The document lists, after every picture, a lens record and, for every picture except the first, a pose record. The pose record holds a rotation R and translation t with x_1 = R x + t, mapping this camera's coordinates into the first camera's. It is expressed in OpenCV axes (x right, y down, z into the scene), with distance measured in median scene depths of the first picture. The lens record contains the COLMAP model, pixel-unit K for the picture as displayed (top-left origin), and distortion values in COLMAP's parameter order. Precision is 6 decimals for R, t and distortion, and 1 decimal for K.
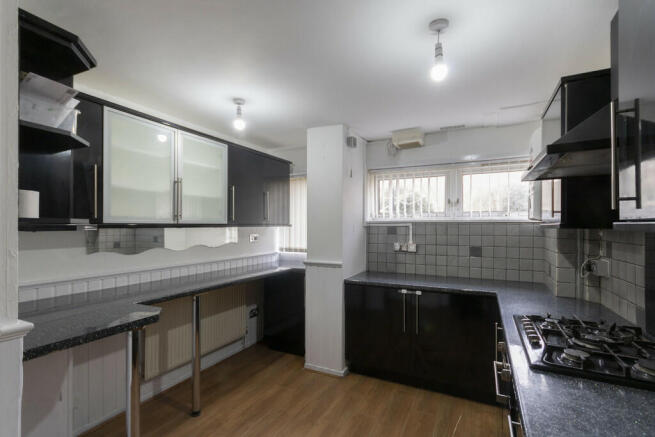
lens RADIAL K [[303.0, 0, 342.2], [0, 303.0, 225.1], [0, 0, 1]] dist [0.000590, 0.000187]
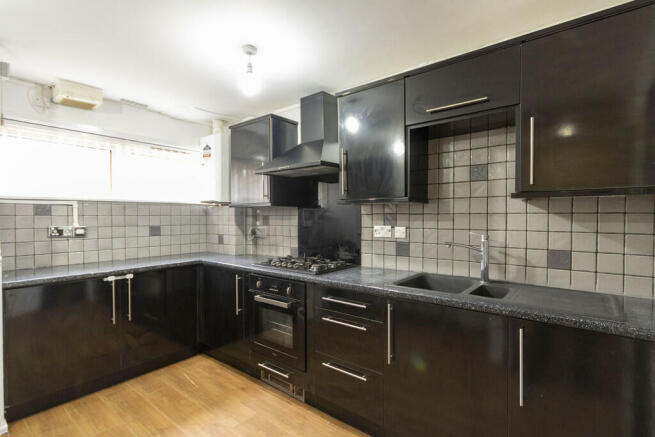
lens RADIAL K [[303.0, 0, 342.2], [0, 303.0, 225.1], [0, 0, 1]] dist [0.000590, 0.000187]
pose [[0.195038, -0.028779, 0.980373, -0.509392], [0.003419, 0.999583, 0.028663, 0.043516], [-0.980790, -0.002239, 0.195055, 0.184013]]
